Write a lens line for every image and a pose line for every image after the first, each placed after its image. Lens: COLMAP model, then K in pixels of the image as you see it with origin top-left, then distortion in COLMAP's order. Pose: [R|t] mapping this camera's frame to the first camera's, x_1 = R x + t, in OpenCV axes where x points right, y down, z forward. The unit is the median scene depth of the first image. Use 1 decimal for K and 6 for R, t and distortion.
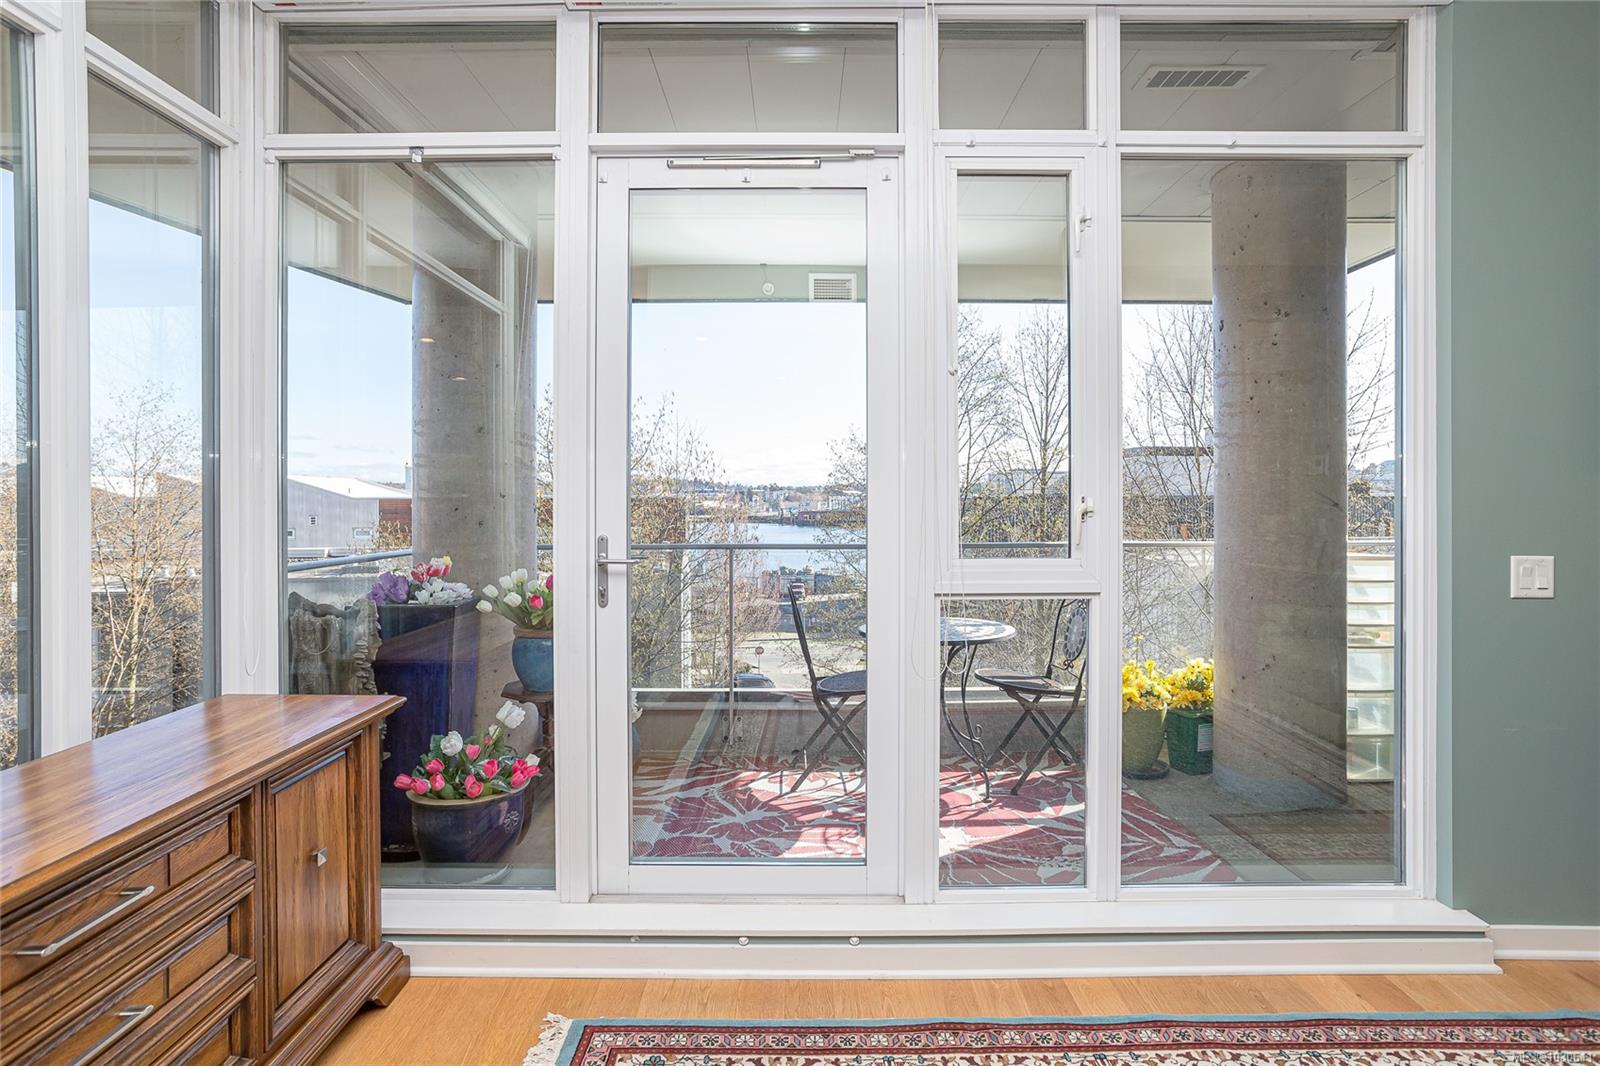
lens RADIAL K [[777.4, 0, 799.3], [0, 777.4, 487.8], [0, 0, 1]] dist [-0.042368, 0.022062]
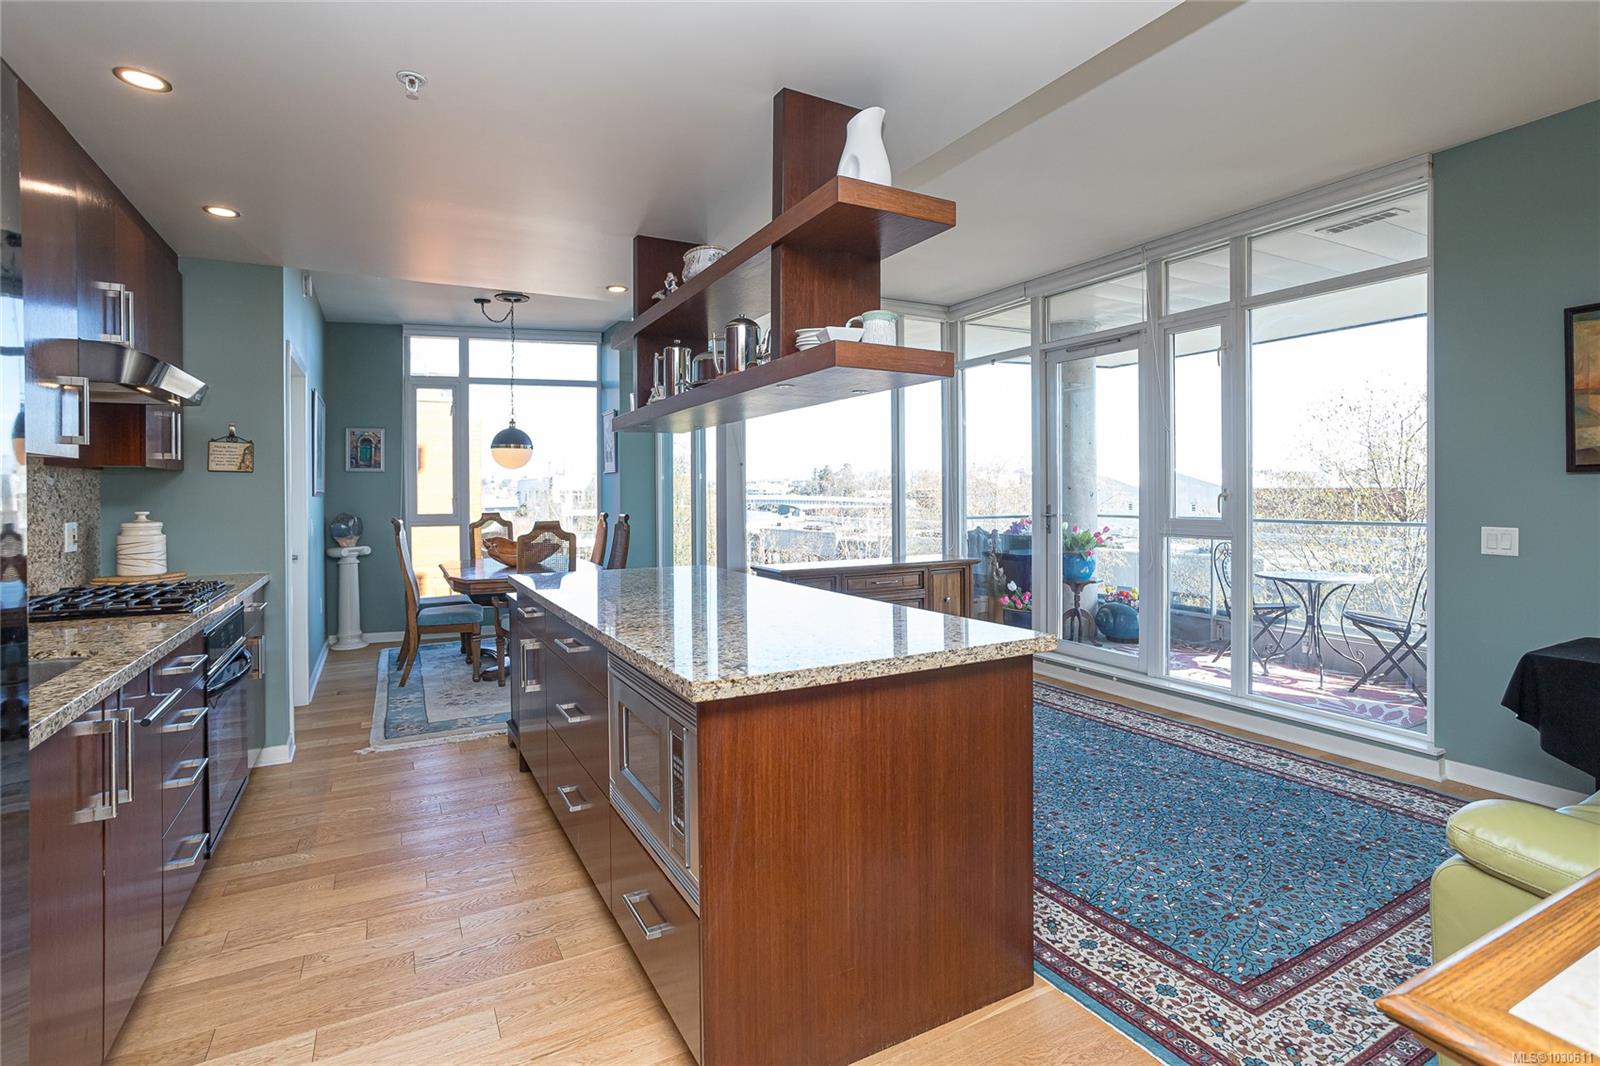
lens RADIAL K [[777.4, 0, 799.3], [0, 777.4, 487.8], [0, 0, 1]] dist [-0.042368, 0.022062]
pose [[0.476549, -0.003999, -0.879139, 1.621648], [0.021319, 0.999748, 0.007008, -0.028464], [0.878889, -0.022082, 0.476514, -0.917524]]
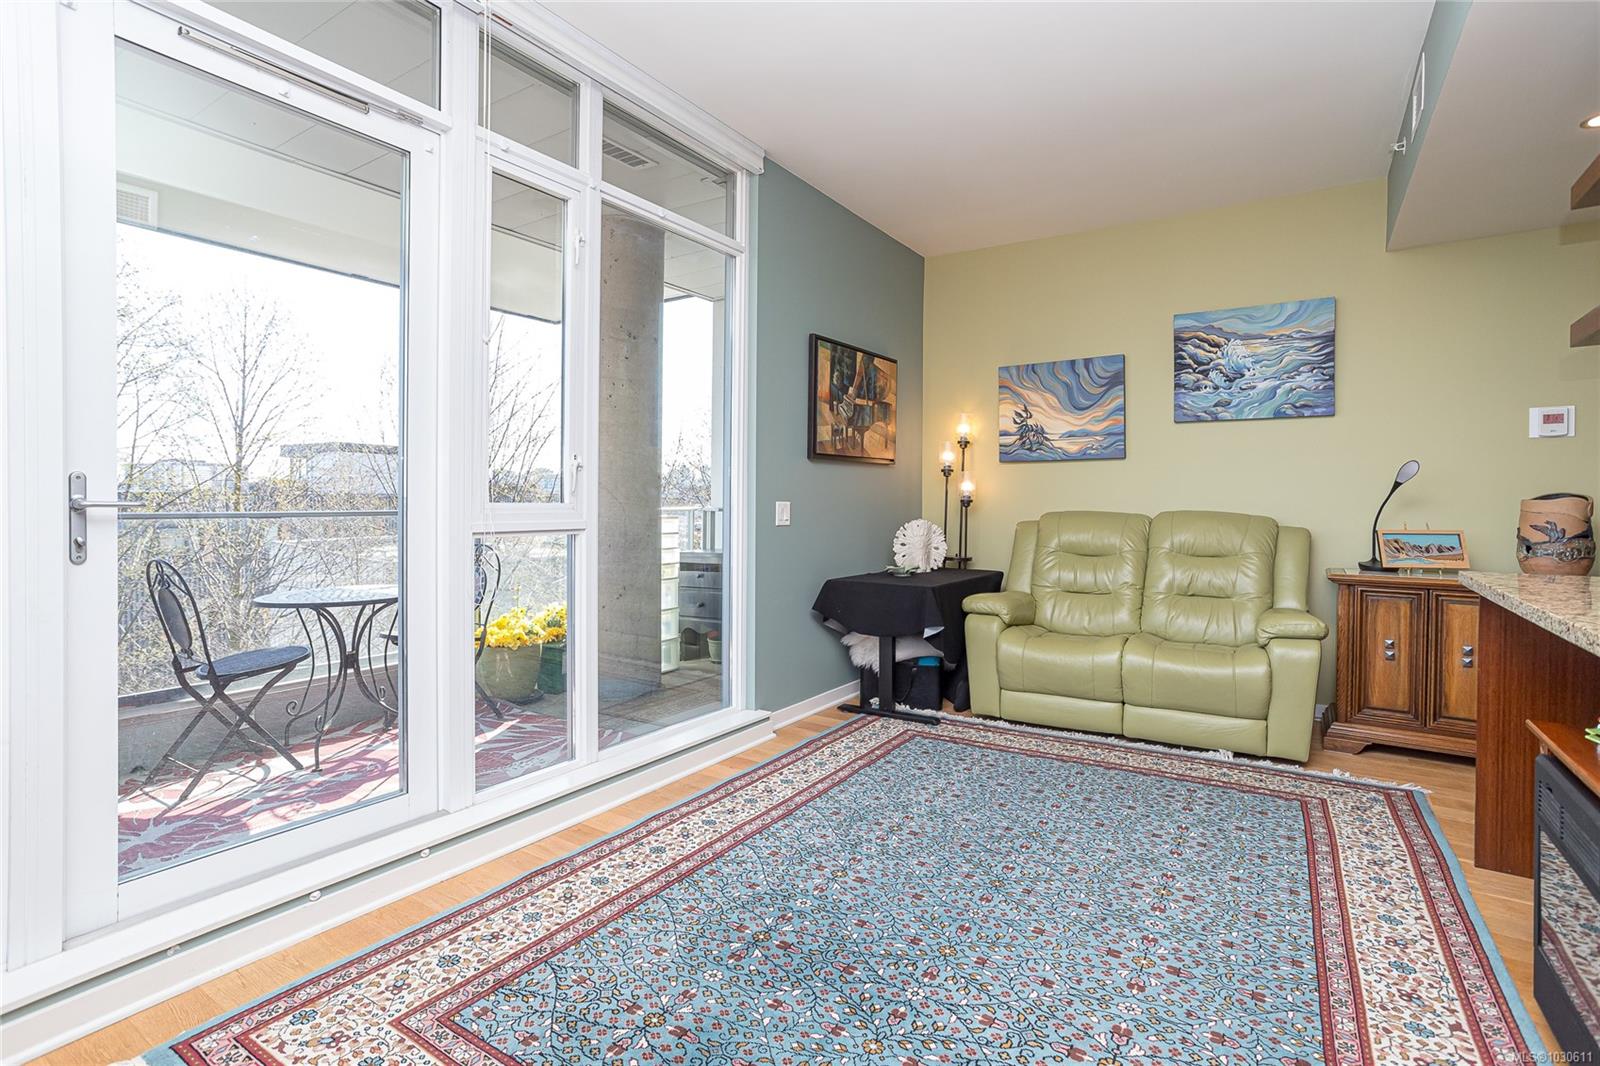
lens RADIAL K [[777.4, 0, 799.3], [0, 777.4, 487.8], [0, 0, 1]] dist [-0.042368, 0.022062]
pose [[0.549898, 0.021197, 0.834963, -0.527882], [-0.018976, 0.999737, -0.012883, 0.080029], [-0.835016, -0.008760, 0.550155, -0.021497]]
